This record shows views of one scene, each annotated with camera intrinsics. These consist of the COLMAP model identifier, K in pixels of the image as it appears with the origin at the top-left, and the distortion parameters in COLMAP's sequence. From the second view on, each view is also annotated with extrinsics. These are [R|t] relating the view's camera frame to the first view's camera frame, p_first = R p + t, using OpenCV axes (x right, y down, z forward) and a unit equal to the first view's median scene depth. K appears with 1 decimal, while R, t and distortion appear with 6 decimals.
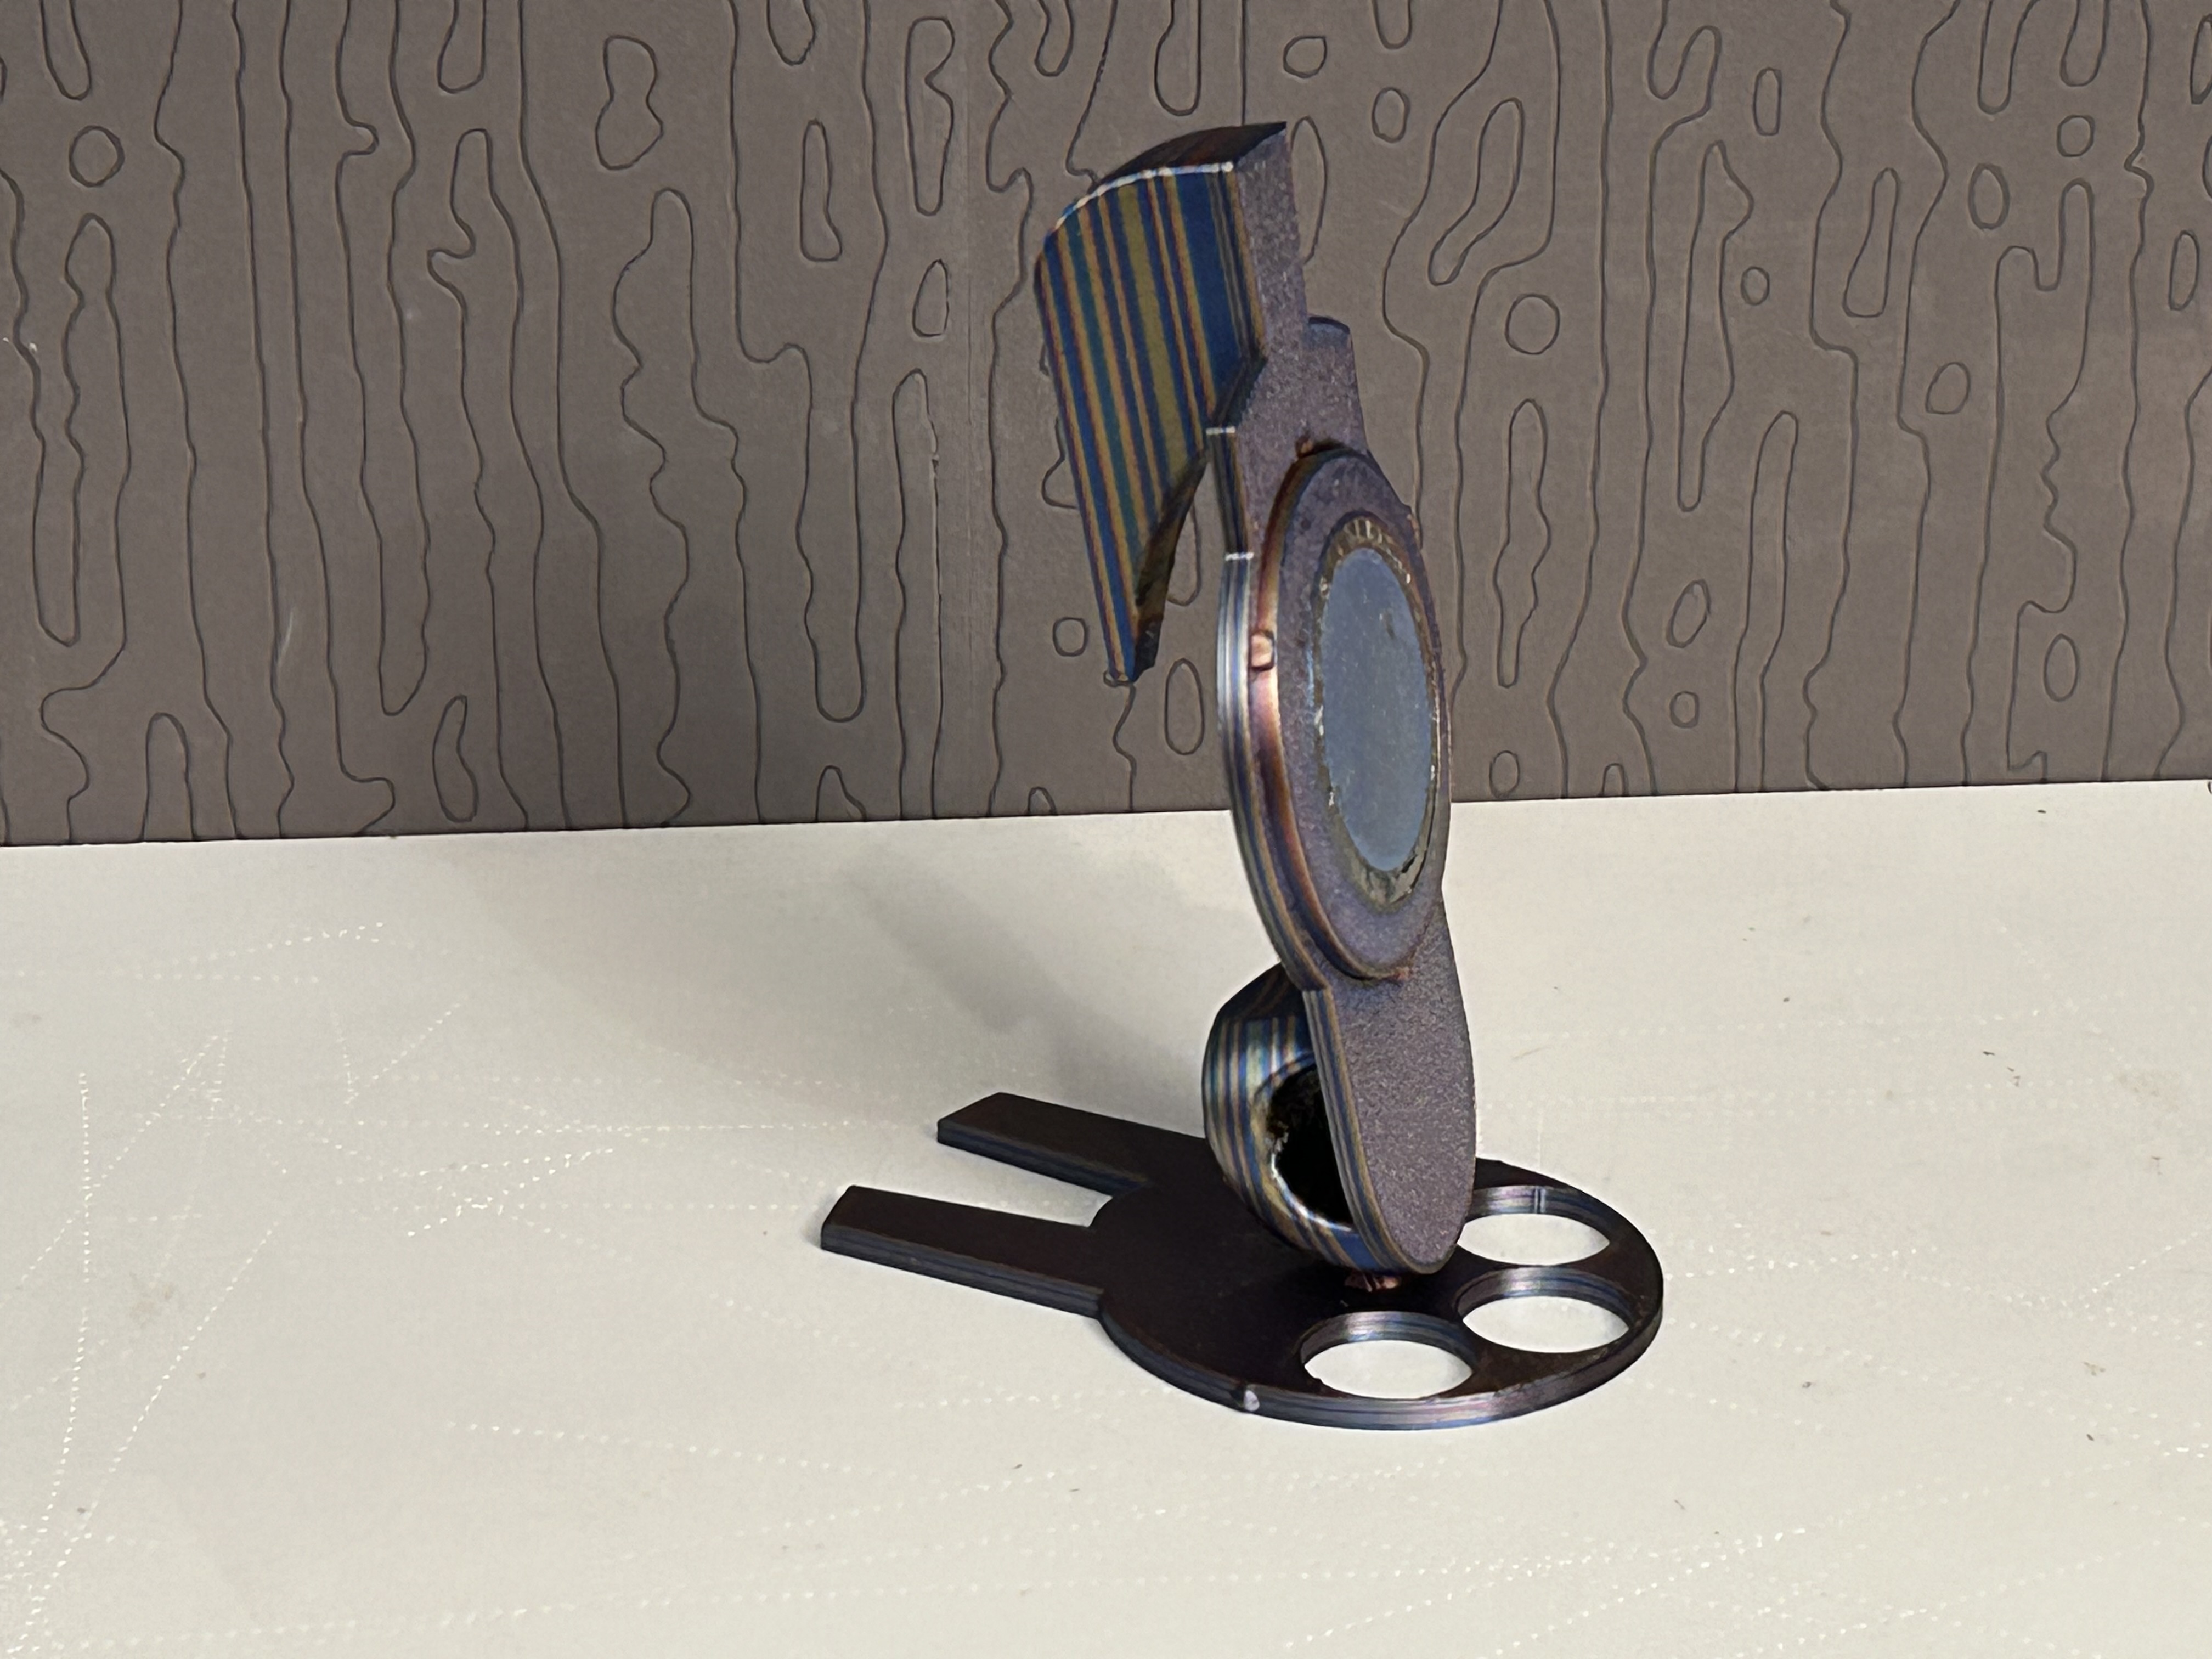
lens RADIAL K [[5975.5, 0, 1121.3], [0, 5975.5, 825.6], [0, 0, 1]] dist [0.135281, 0.000000]
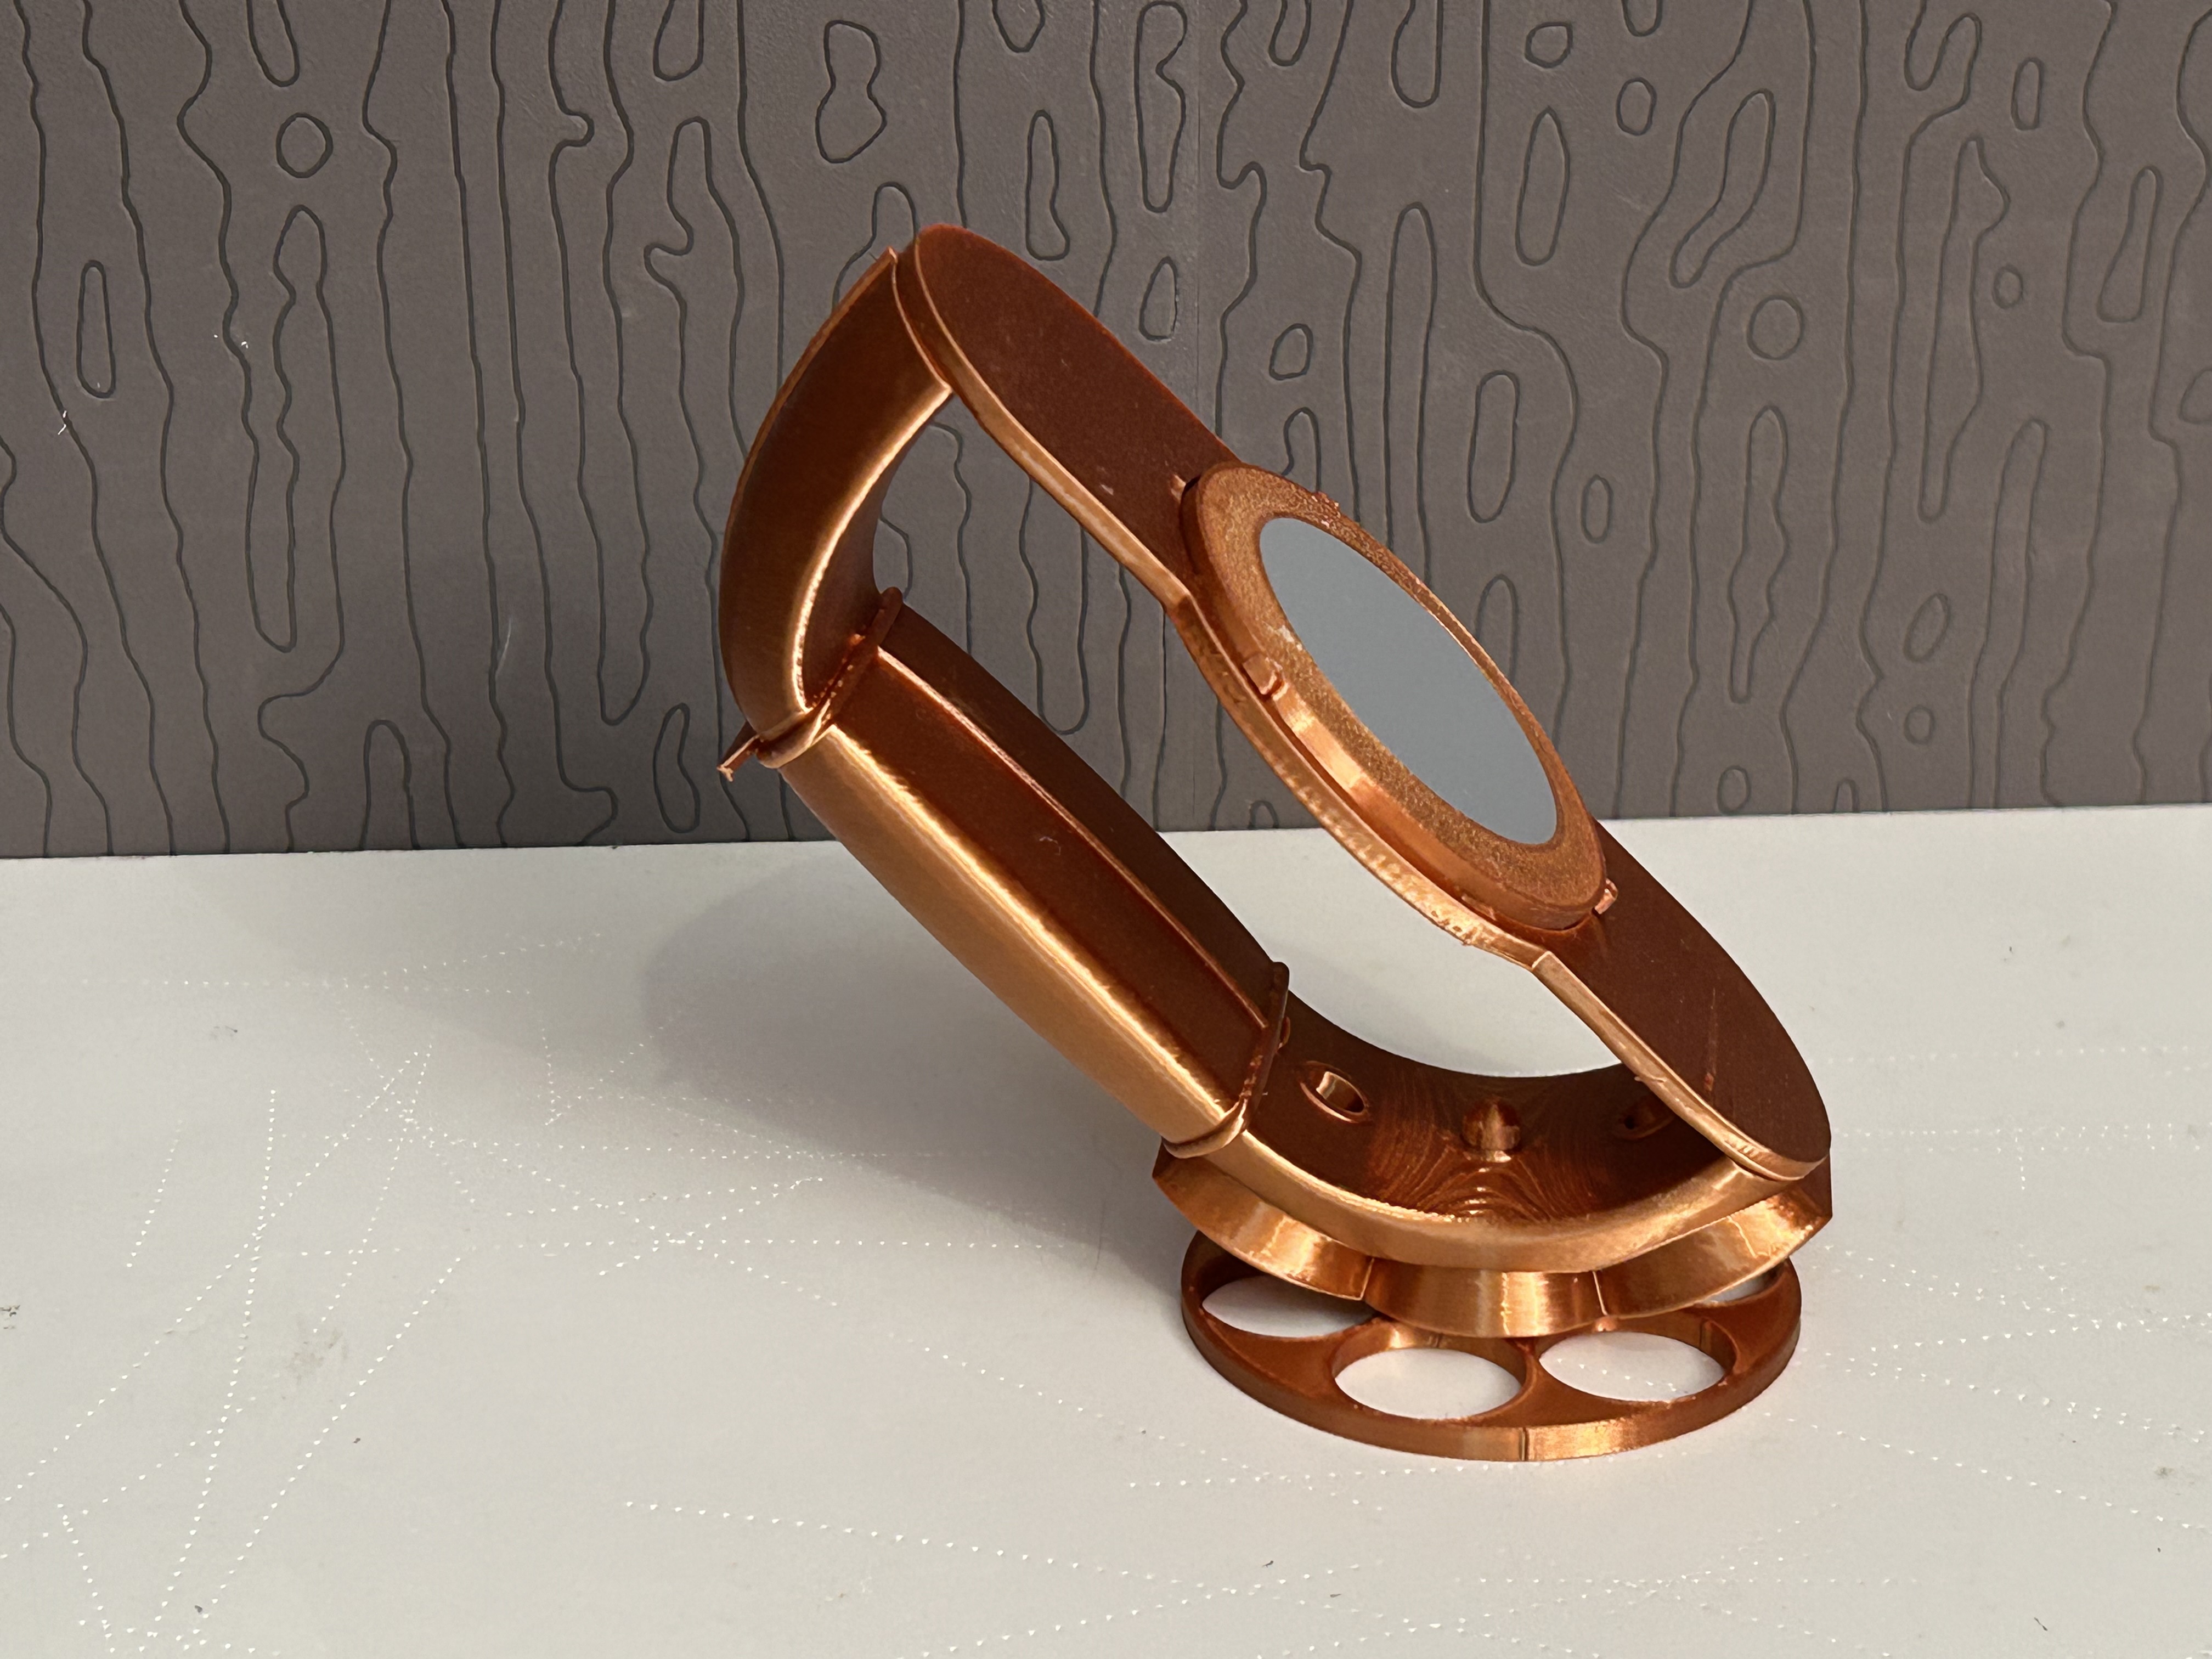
lens RADIAL K [[4090.4, 0, 1097.2], [0, 4090.4, 837.5], [0, 0, 1]] dist [0.113850, 0.000000]
pose [[0.999329, 0.005970, -0.036129, -0.017125], [-0.006092, 0.999976, -0.003271, 0.002069], [0.036109, 0.003489, 0.999342, 0.329067]]
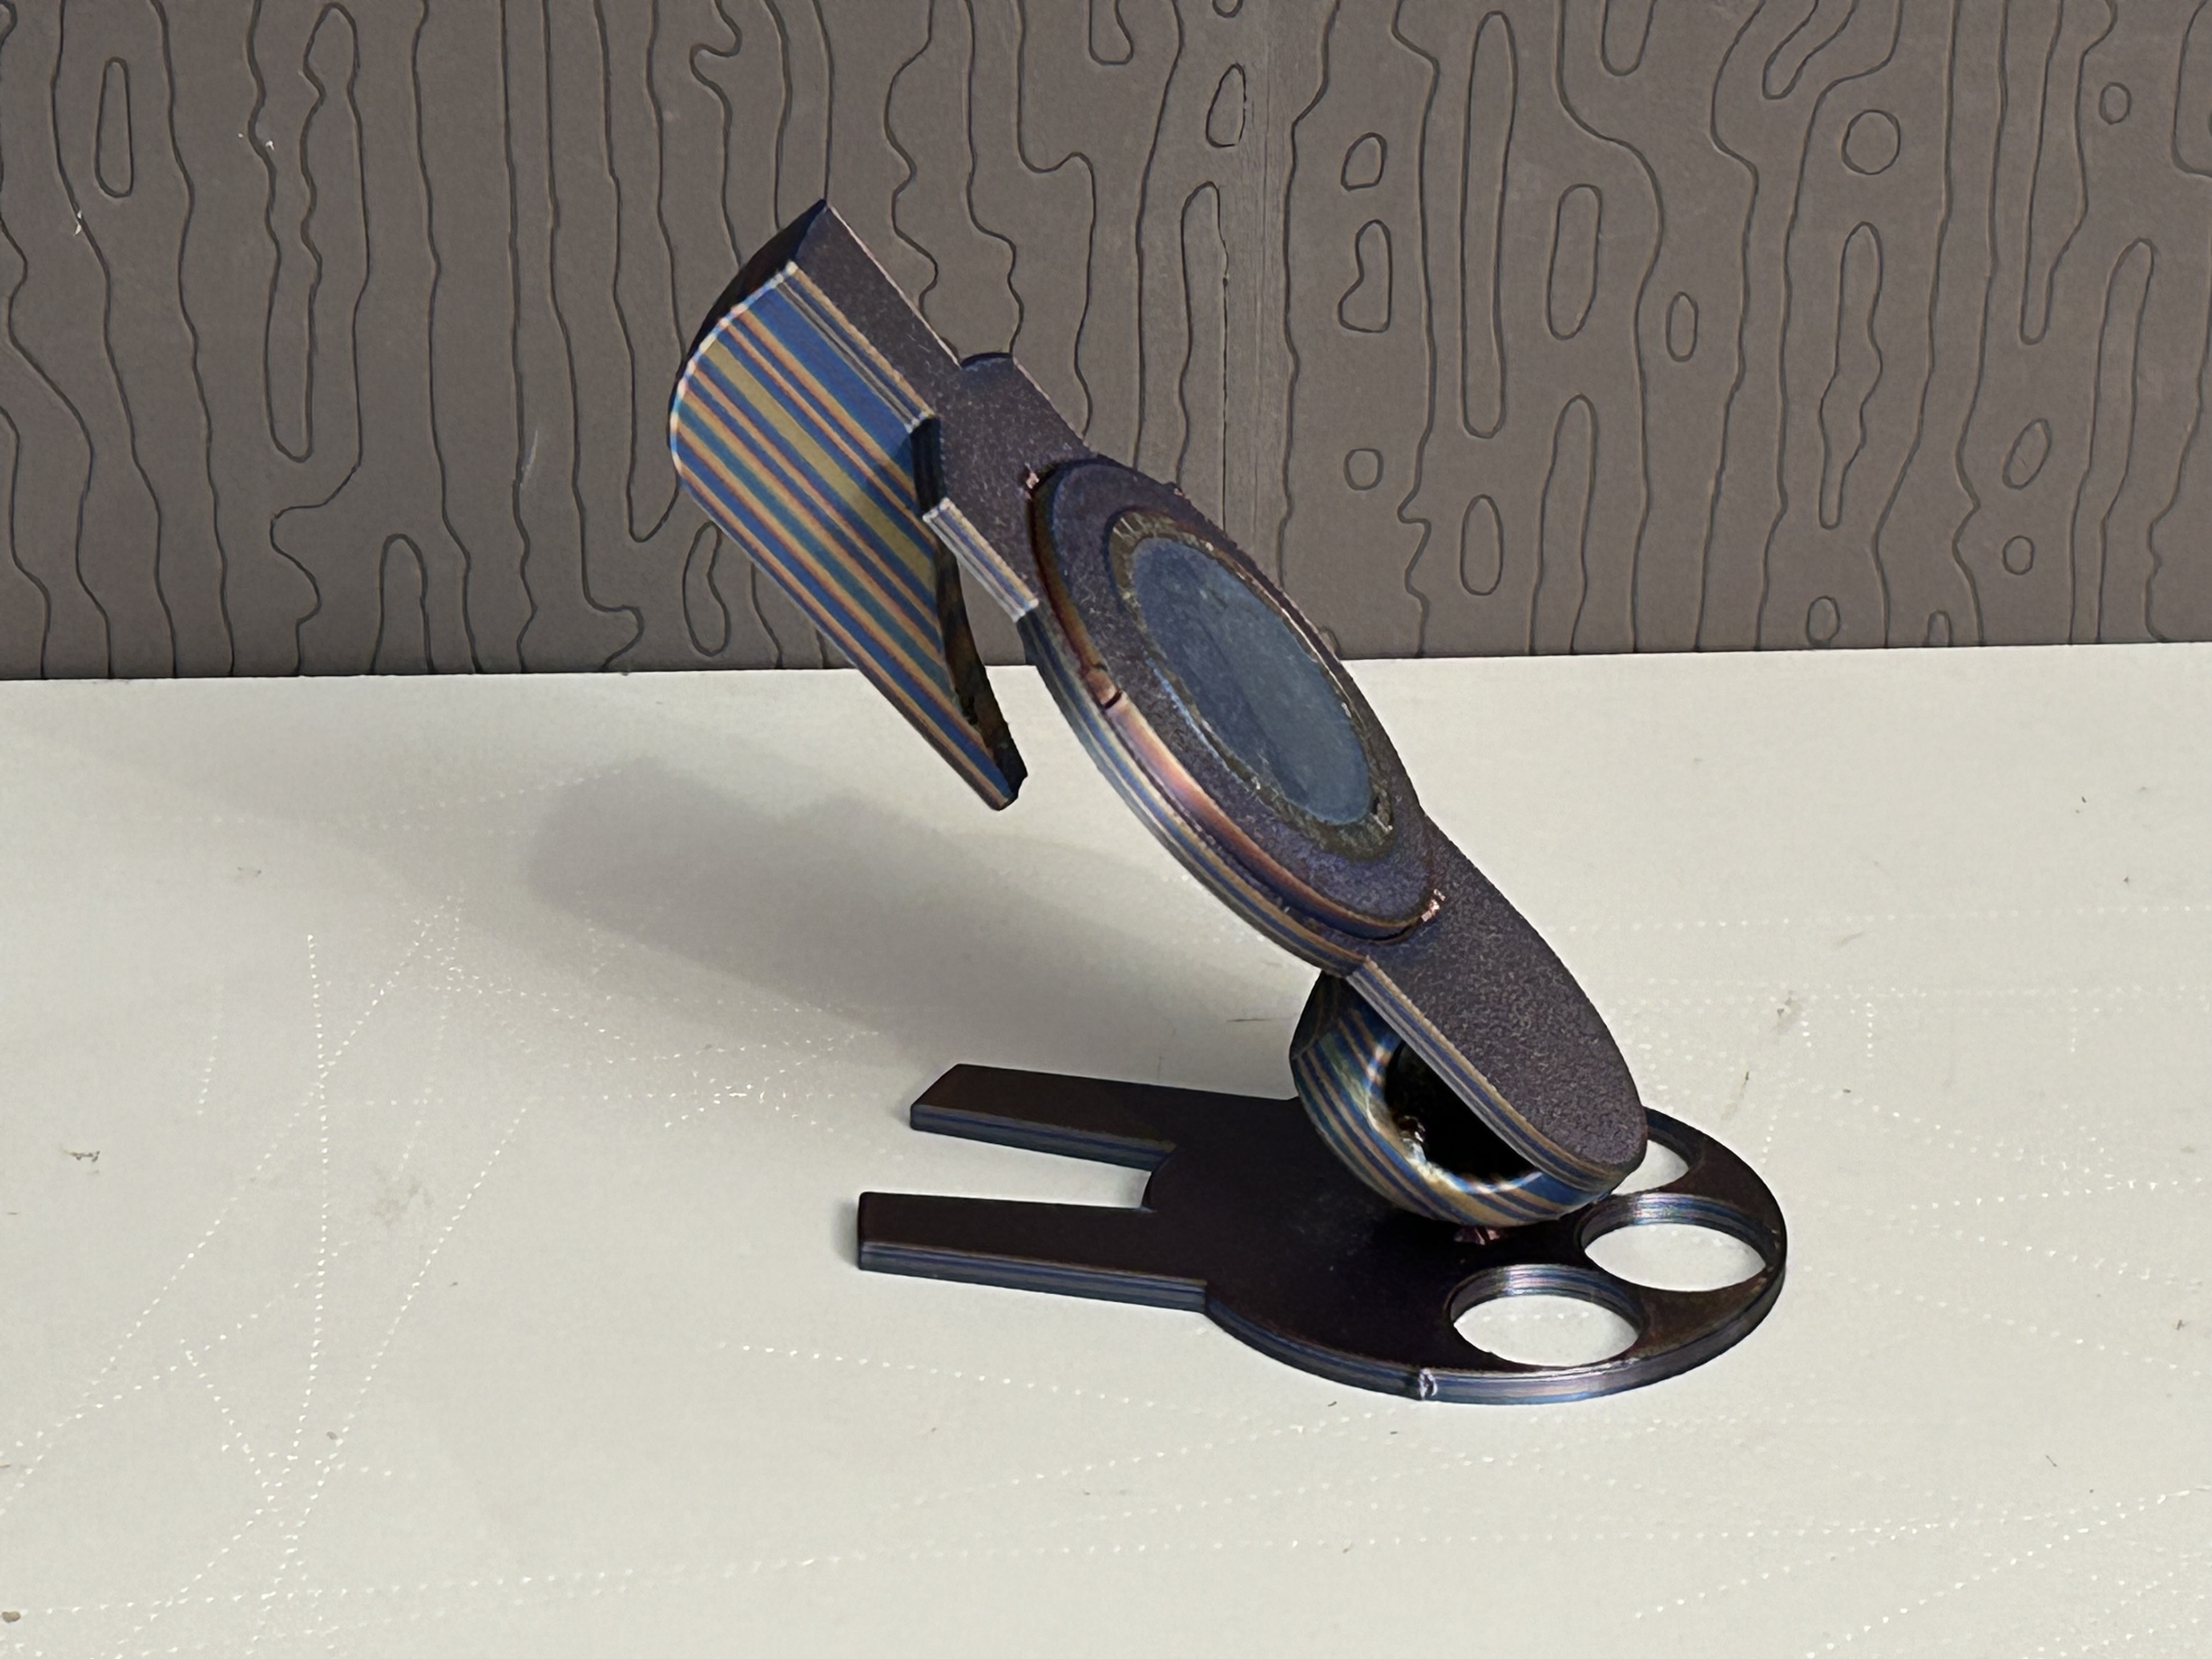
lens RADIAL K [[5975.5, 0, 1090.4], [0, 5975.5, 840.5], [0, 0, 1]] dist [0.135281, 0.000000]
pose [[0.999572, 0.019265, -0.022036, -0.030028], [-0.017930, 0.998081, 0.059269, -0.028690], [0.023136, -0.058849, 0.997999, 0.062206]]
